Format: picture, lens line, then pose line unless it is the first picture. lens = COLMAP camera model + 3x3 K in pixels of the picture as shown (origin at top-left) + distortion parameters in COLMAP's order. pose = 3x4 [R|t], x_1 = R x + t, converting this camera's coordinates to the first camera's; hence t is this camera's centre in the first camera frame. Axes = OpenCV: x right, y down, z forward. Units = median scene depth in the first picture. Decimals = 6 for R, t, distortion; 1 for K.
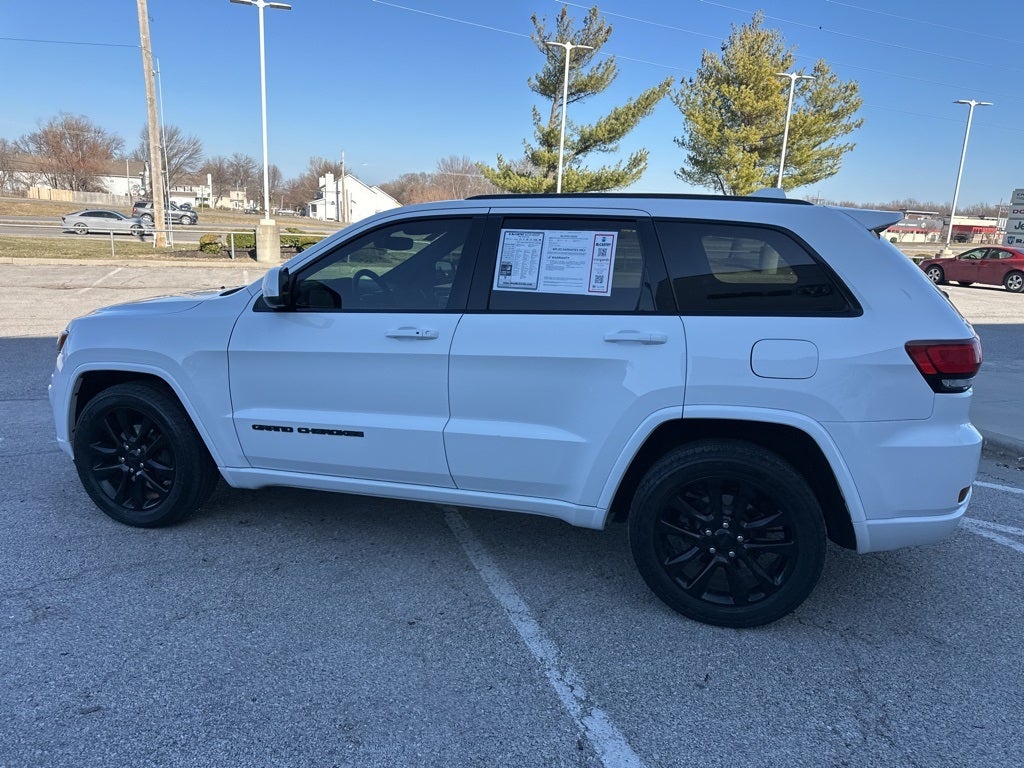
lens RADIAL K [[722.2, 0, 504.6], [0, 722.2, 368.6], [0, 0, 1]] dist [0.073145, -0.090692]
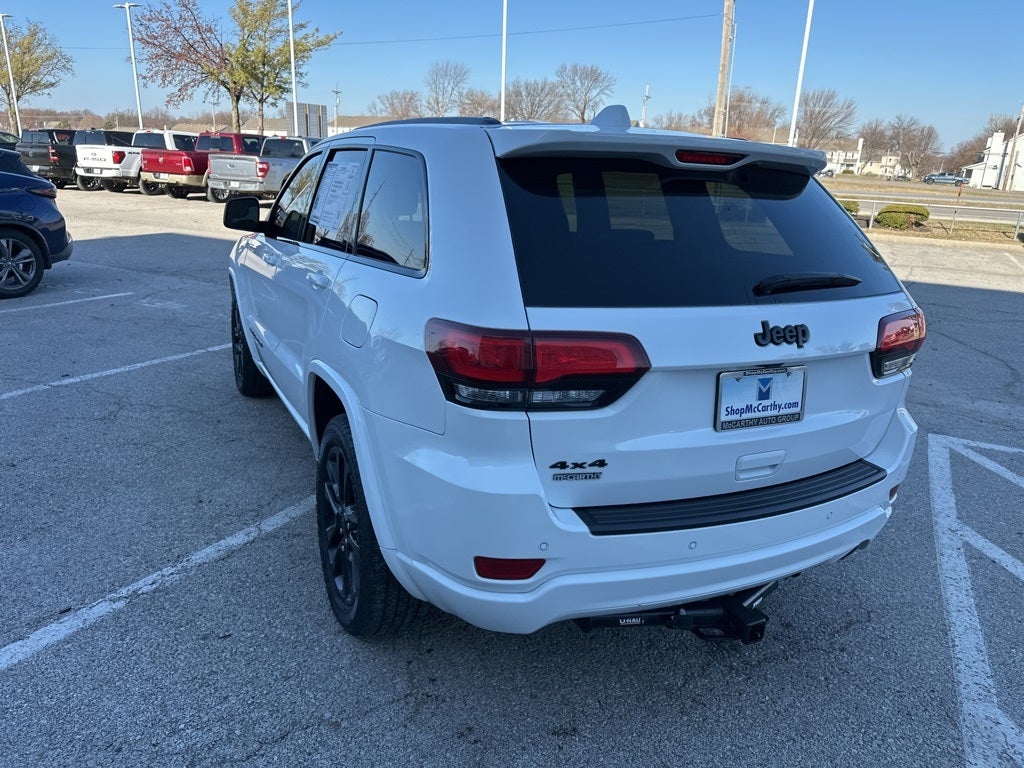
lens RADIAL K [[721.9, 0, 504.5], [0, 721.9, 381.7], [0, 0, 1]] dist [0.070744, -0.092840]
pose [[0.681766, 0.198441, -0.704142, 0.816304], [-0.156566, 0.979785, 0.124532, -0.053998], [0.714620, 0.025343, 0.699053, 0.425294]]
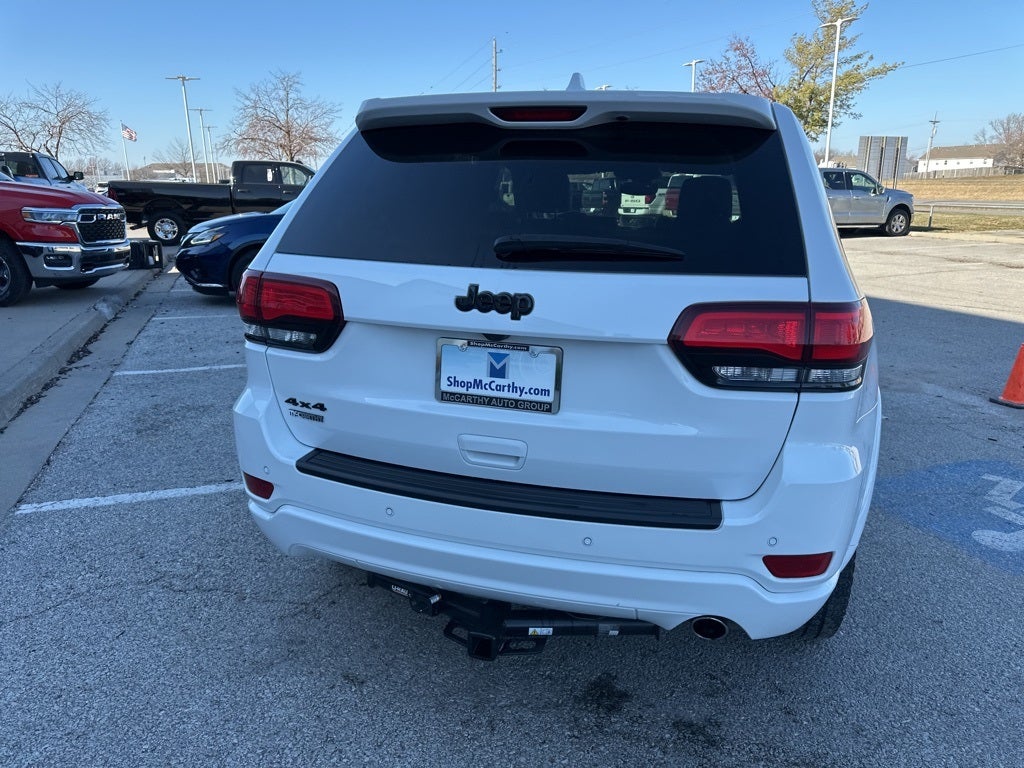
lens RADIAL K [[721.9, 0, 504.5], [0, 721.9, 381.7], [0, 0, 1]] dist [0.070744, -0.092840]
pose [[0.011895, 0.212583, -0.977071, 3.273421], [-0.197187, 0.958450, 0.206131, -0.571086], [0.980294, 0.190214, 0.053320, 5.971164]]
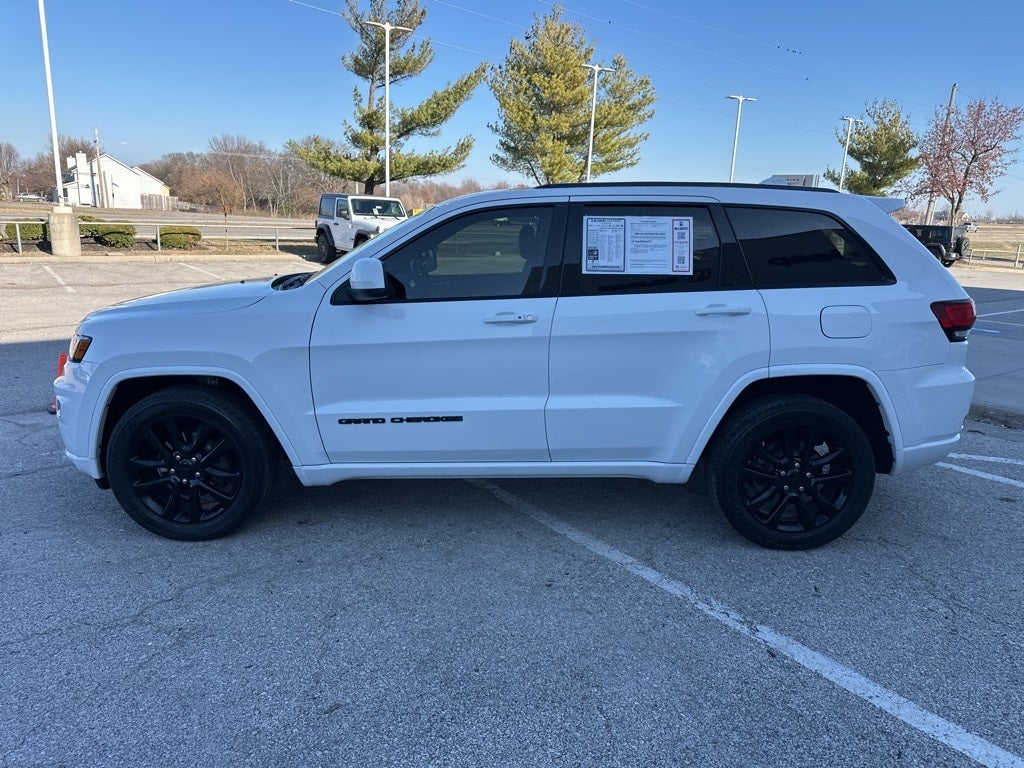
lens RADIAL K [[721.9, 0, 504.5], [0, 721.9, 381.7], [0, 0, 1]] dist [0.070744, -0.092840]
pose [[0.959498, -0.074394, 0.271716, -0.375741], [0.064113, 0.996857, 0.046534, -0.005170], [-0.274324, -0.027228, 0.961252, -0.005678]]
